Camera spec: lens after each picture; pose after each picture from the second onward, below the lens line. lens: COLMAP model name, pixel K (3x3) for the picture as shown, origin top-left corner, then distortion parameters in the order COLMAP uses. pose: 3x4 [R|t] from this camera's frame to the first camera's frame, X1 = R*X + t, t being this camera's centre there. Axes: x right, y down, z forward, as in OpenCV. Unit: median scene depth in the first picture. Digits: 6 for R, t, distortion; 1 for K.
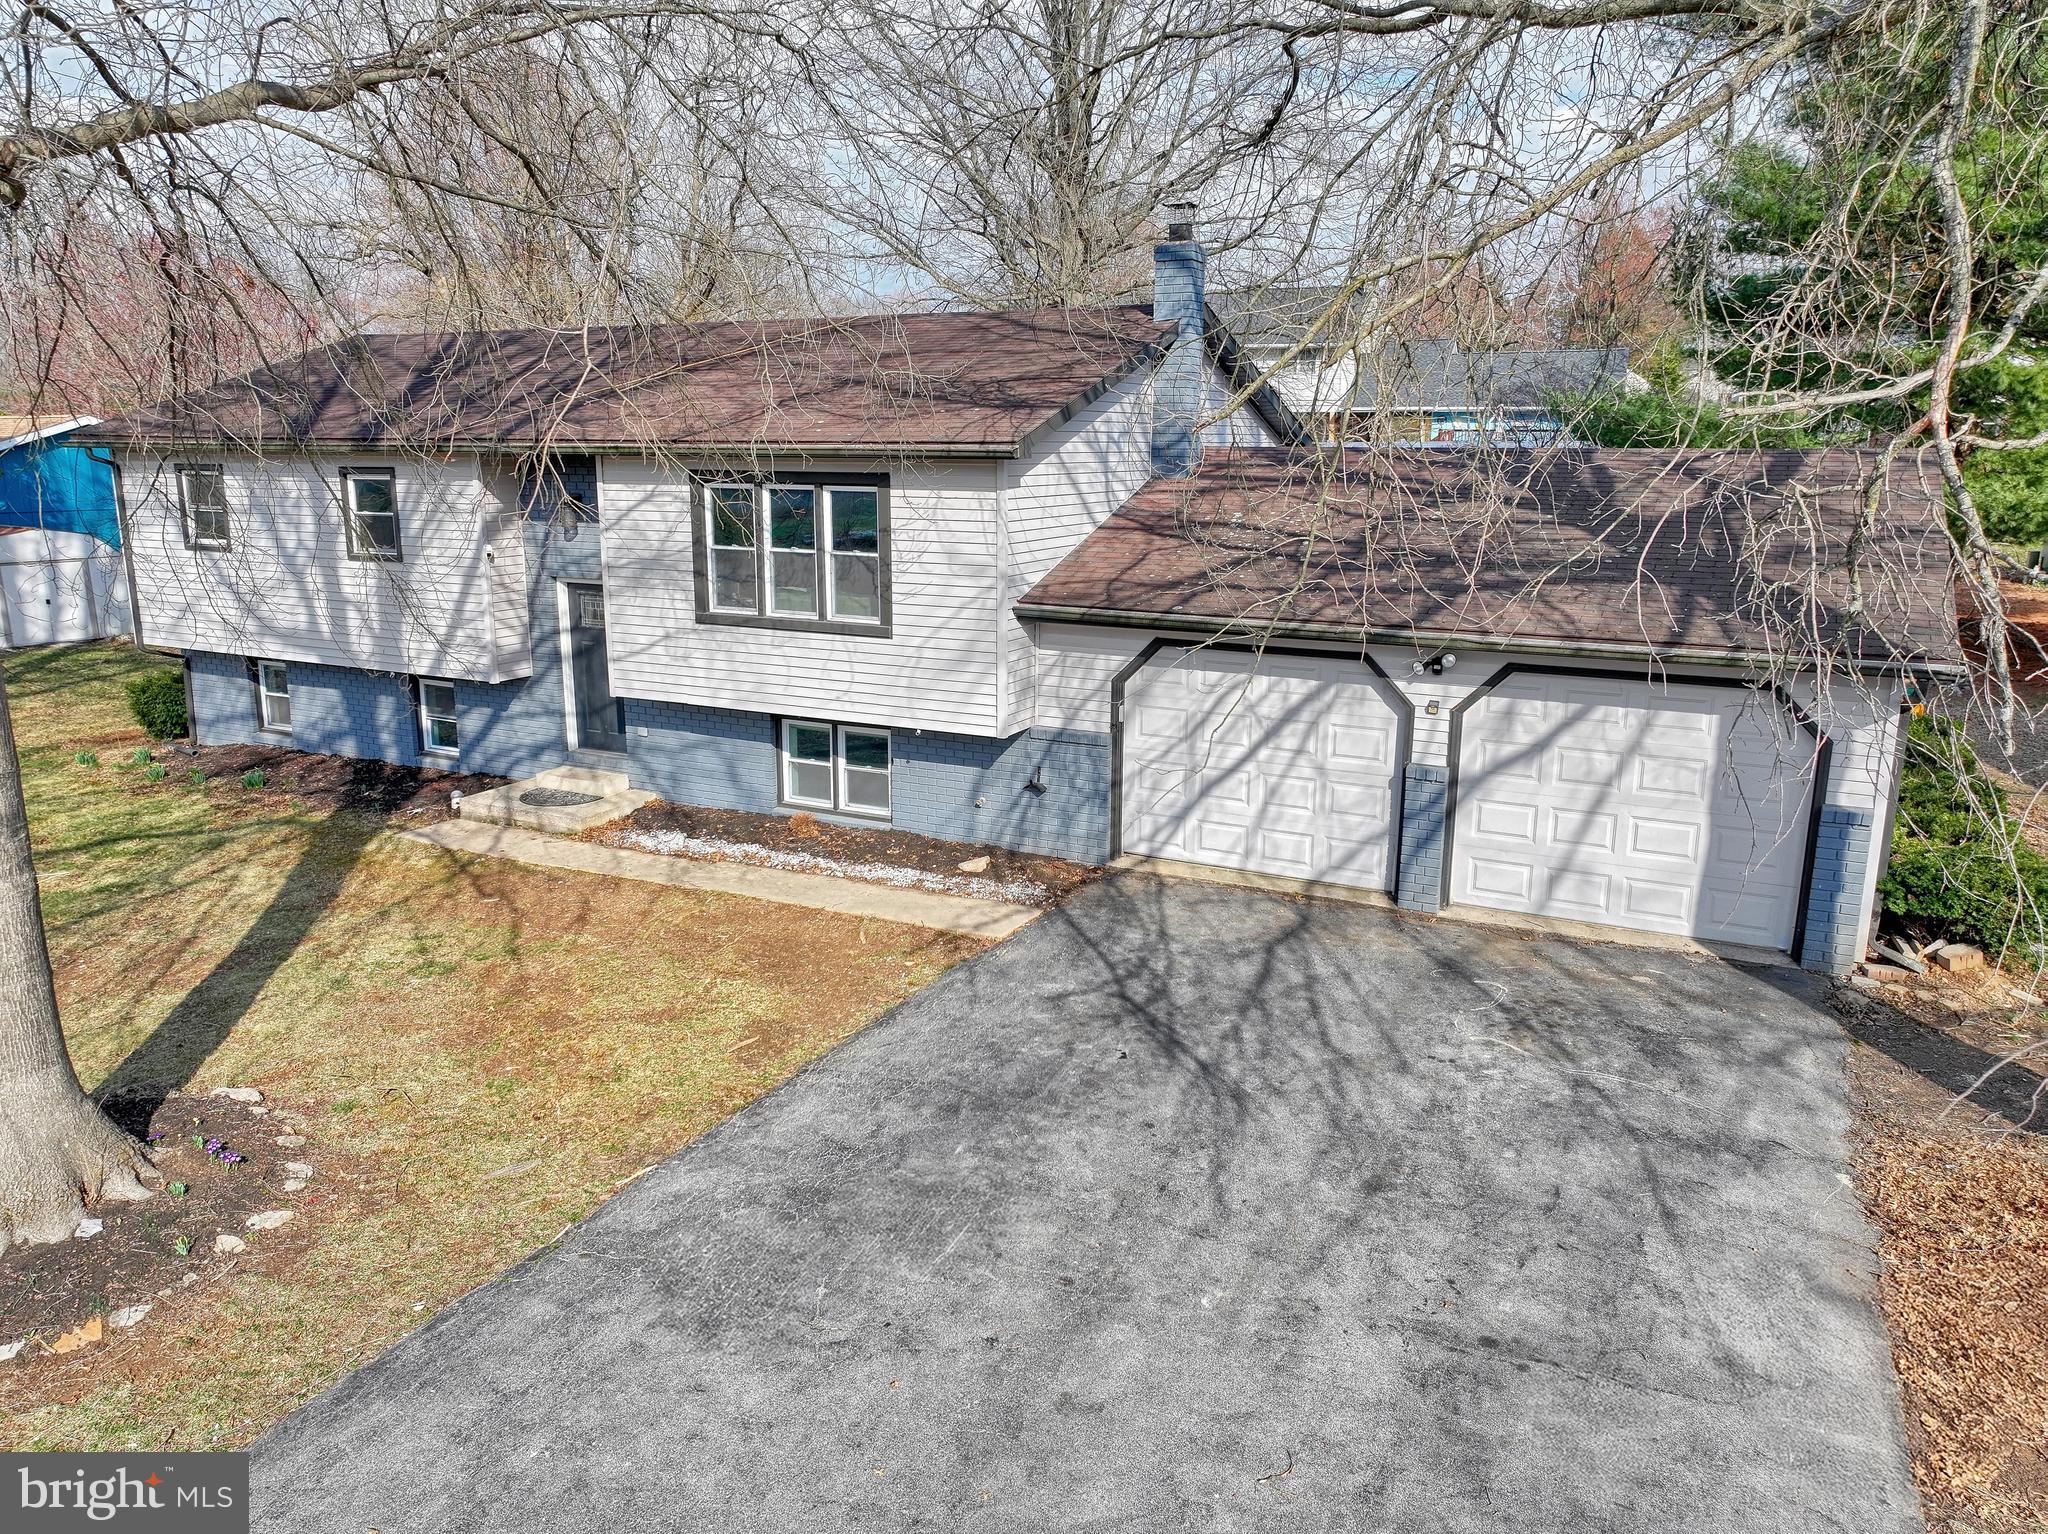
lens RADIAL K [[1443.9, 0, 1028.6], [0, 1443.9, 765.5], [0, 0, 1]] dist [0.003850, 0.013046]
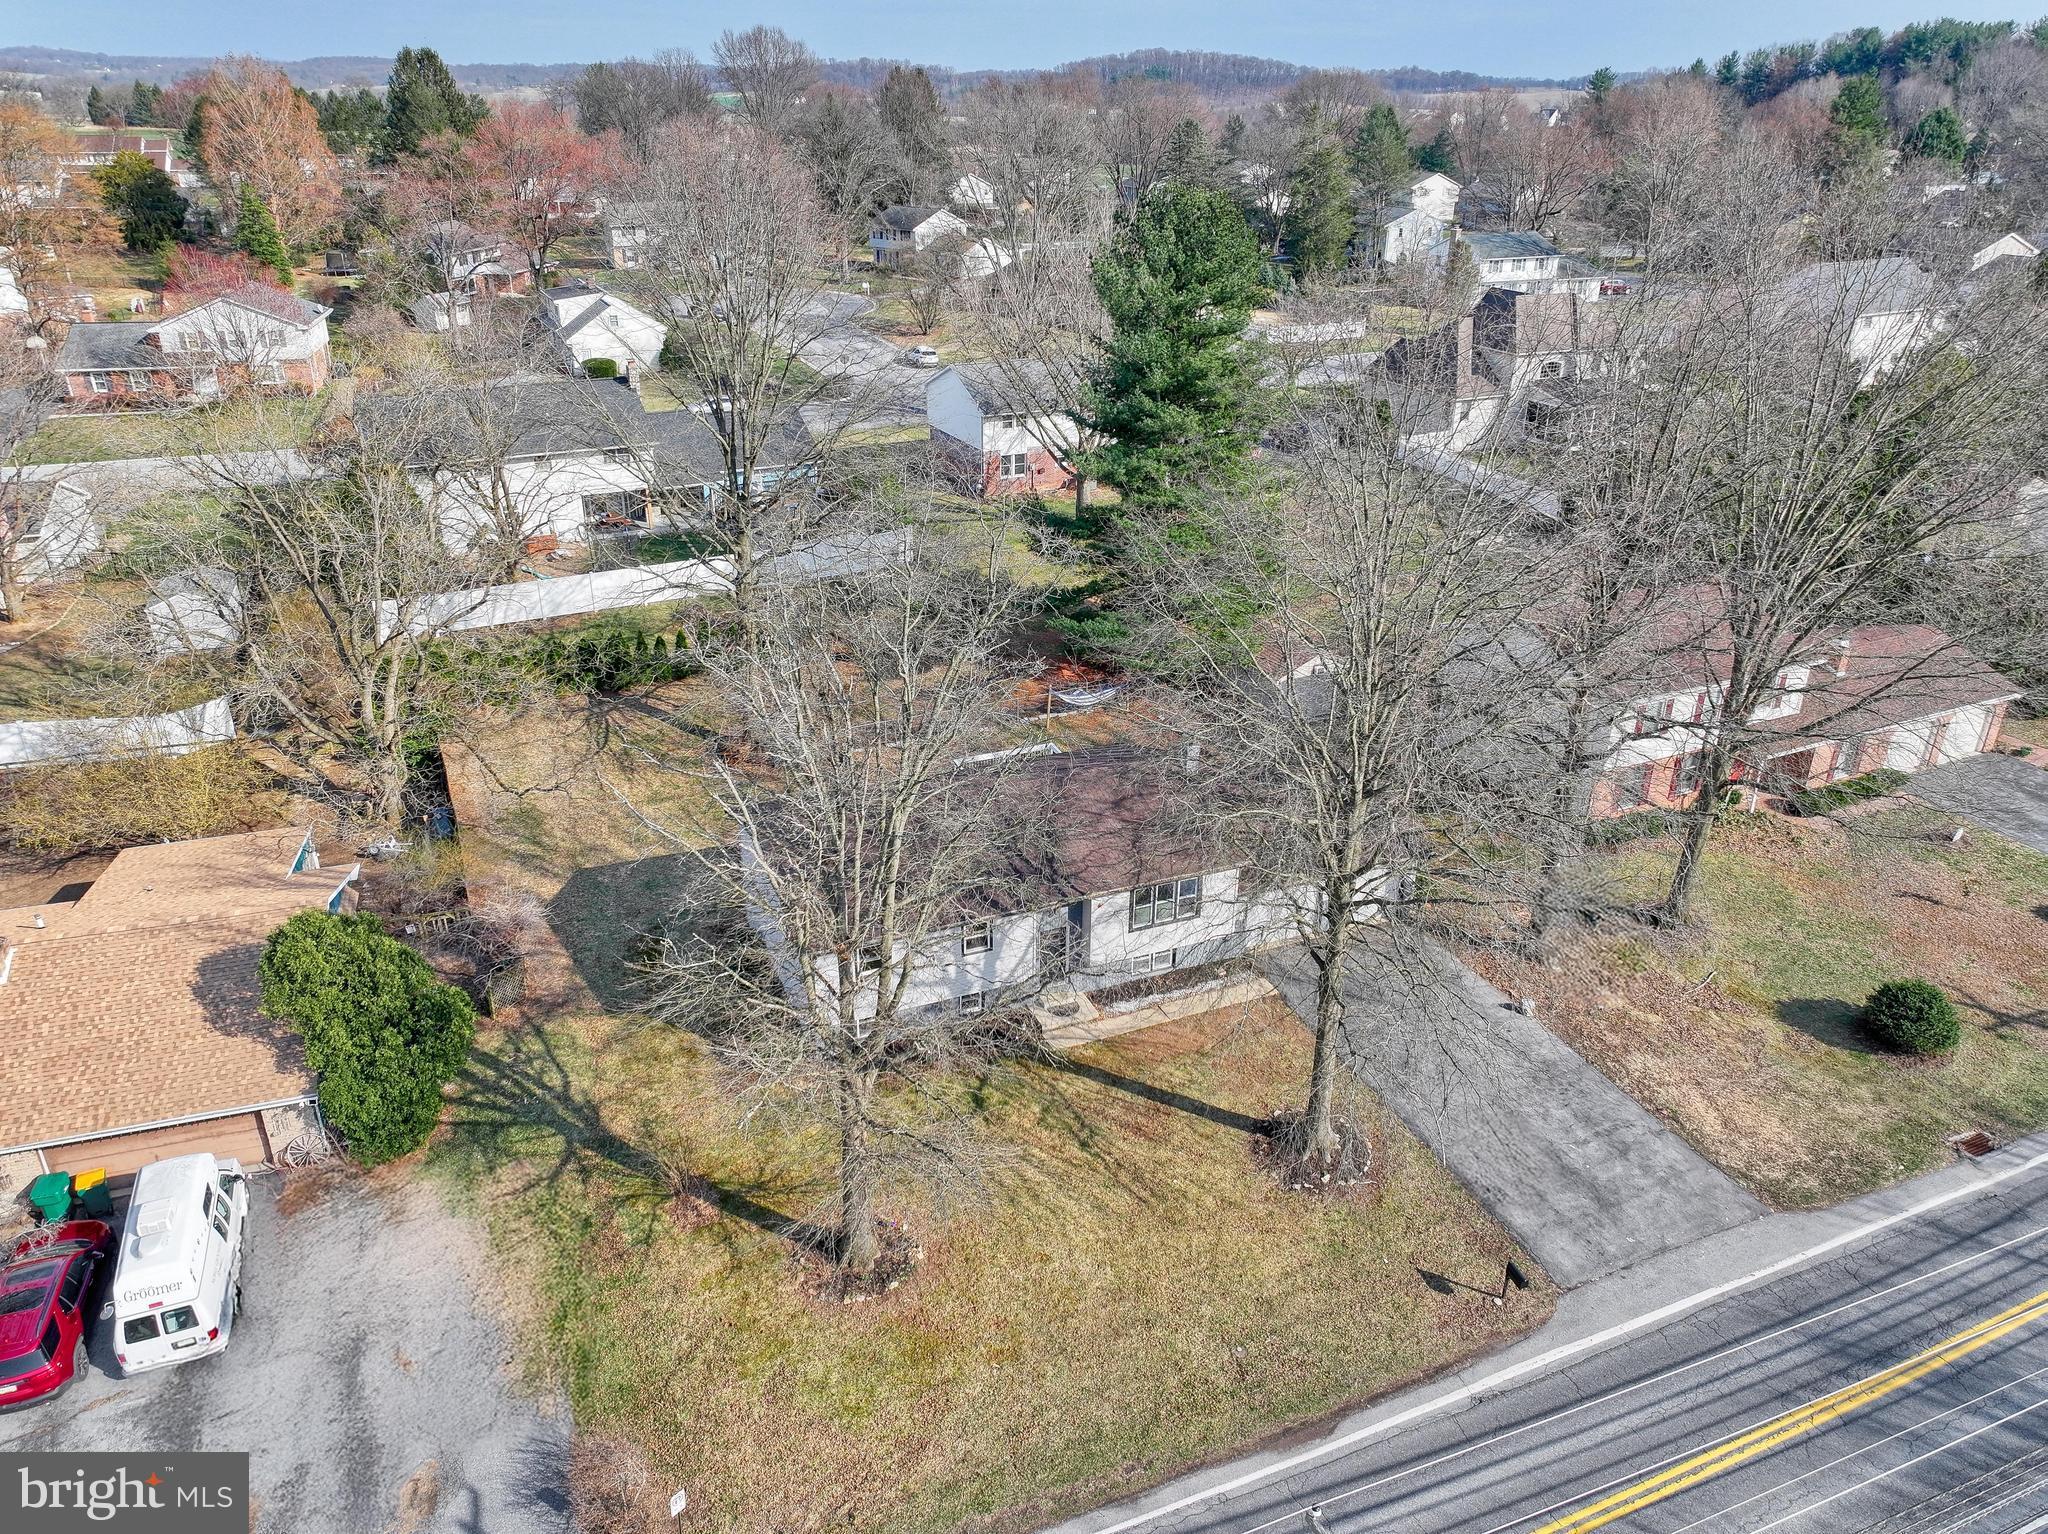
lens RADIAL K [[1443.9, 0, 1020.9], [0, 1443.9, 767.5], [0, 0, 1]] dist [0.003850, 0.013046]
pose [[0.655136, -0.329522, 0.679861, -2.435435], [0.179233, 0.941969, 0.283848, -1.383884], [-0.733942, -0.064106, 0.676180, -0.830910]]
